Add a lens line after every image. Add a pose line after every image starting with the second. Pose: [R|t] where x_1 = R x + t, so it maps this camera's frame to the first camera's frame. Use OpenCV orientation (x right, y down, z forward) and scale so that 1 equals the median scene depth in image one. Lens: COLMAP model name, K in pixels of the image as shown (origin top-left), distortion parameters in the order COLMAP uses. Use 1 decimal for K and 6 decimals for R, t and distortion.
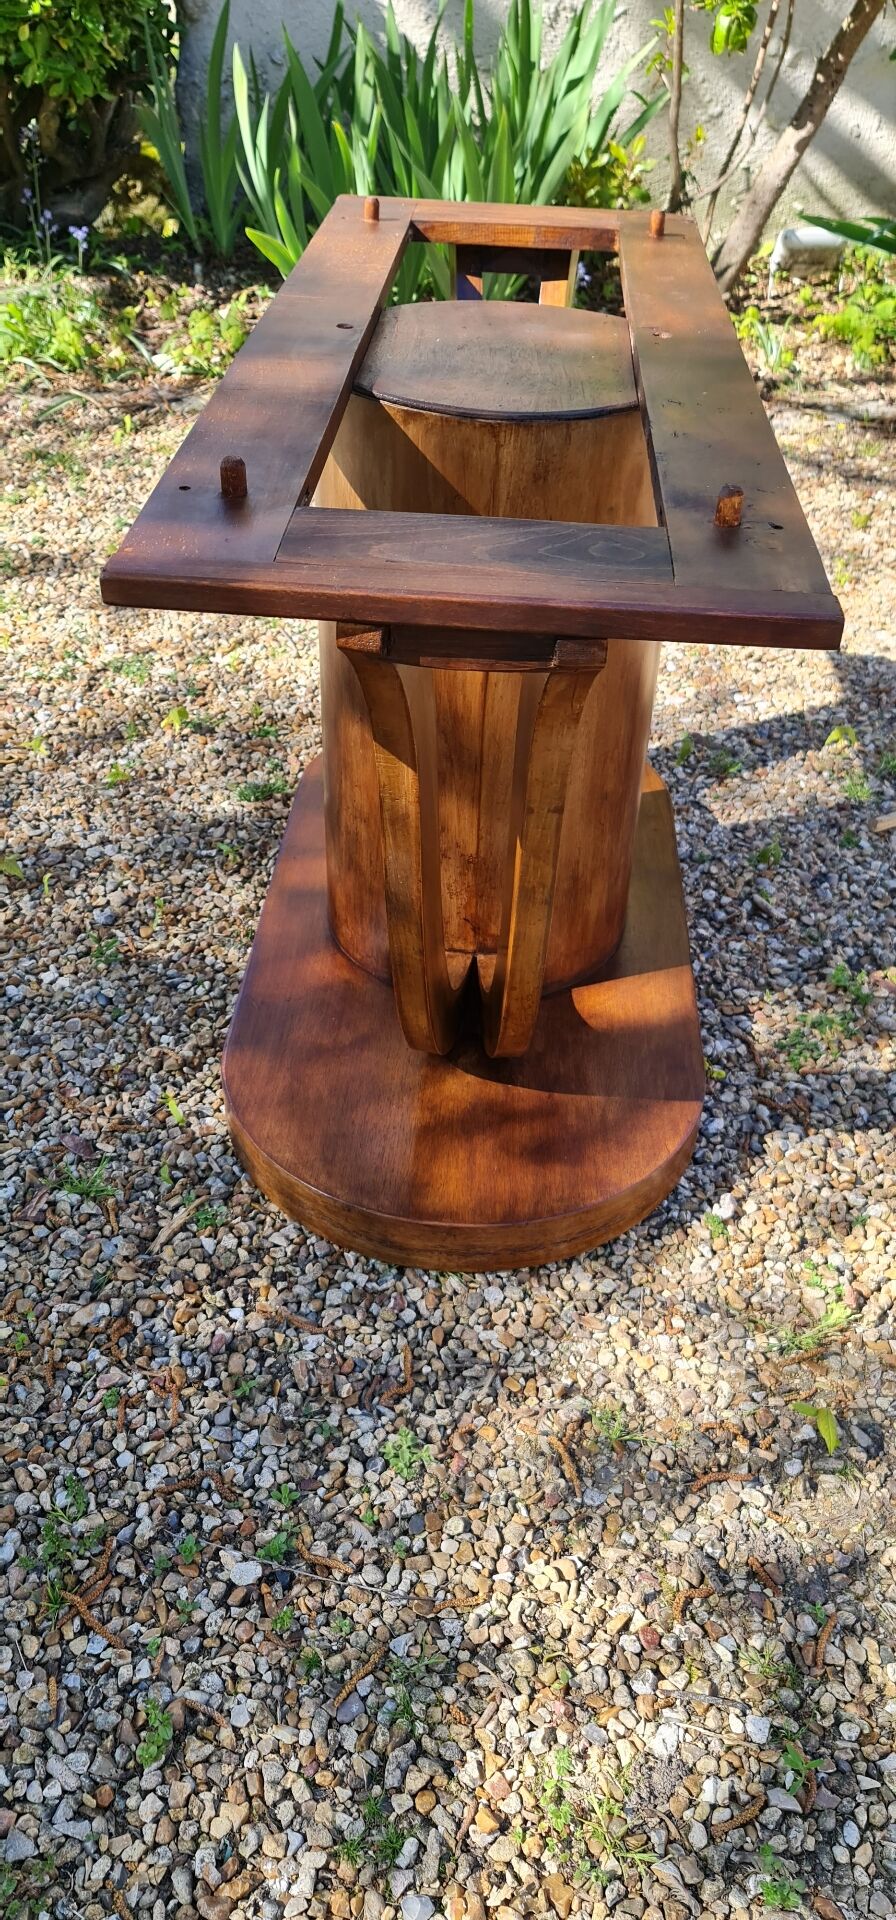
lens RADIAL K [[1535.1, 0, 455.2], [0, 1535.1, 957.3], [0, 0, 1]] dist [0.087366, -0.004430]
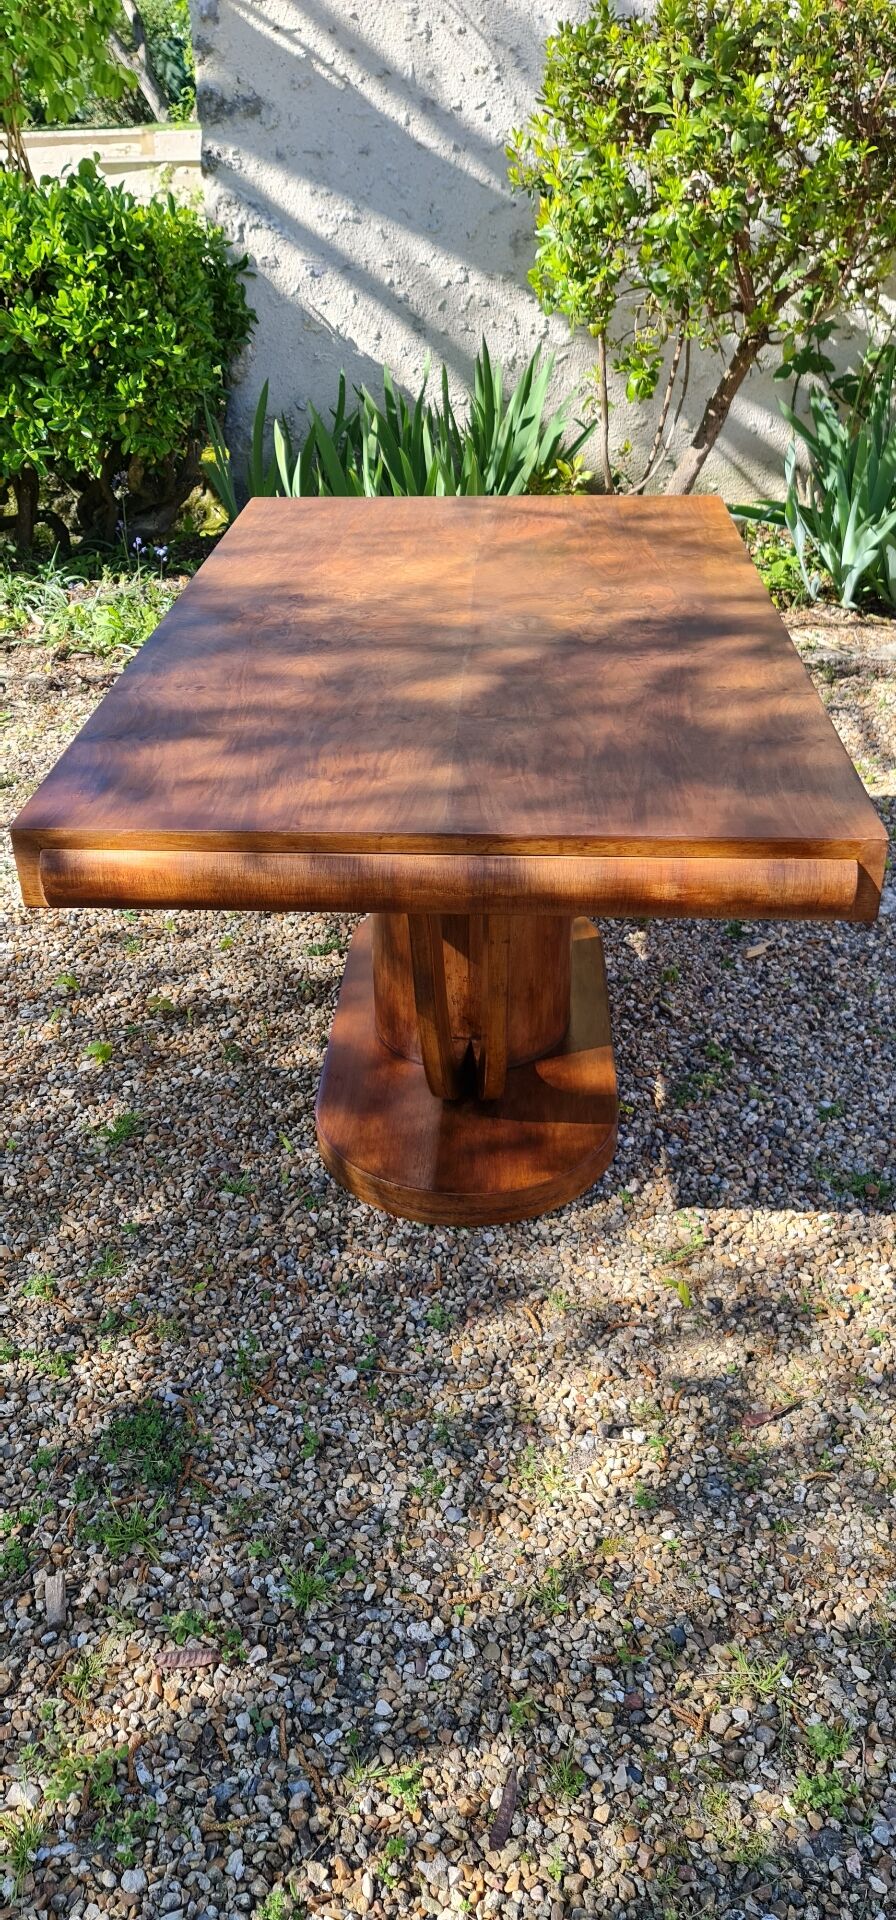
lens RADIAL K [[1403.7, 0, 444.1], [0, 1403.7, 963.6], [0, 0, 1]] dist [0.034995, -0.002385]
pose [[0.998856, -0.045069, -0.015970, 0.015062], [0.043140, 0.993482, -0.105508, 0.087265], [0.020621, 0.104699, 0.994290, -0.542810]]
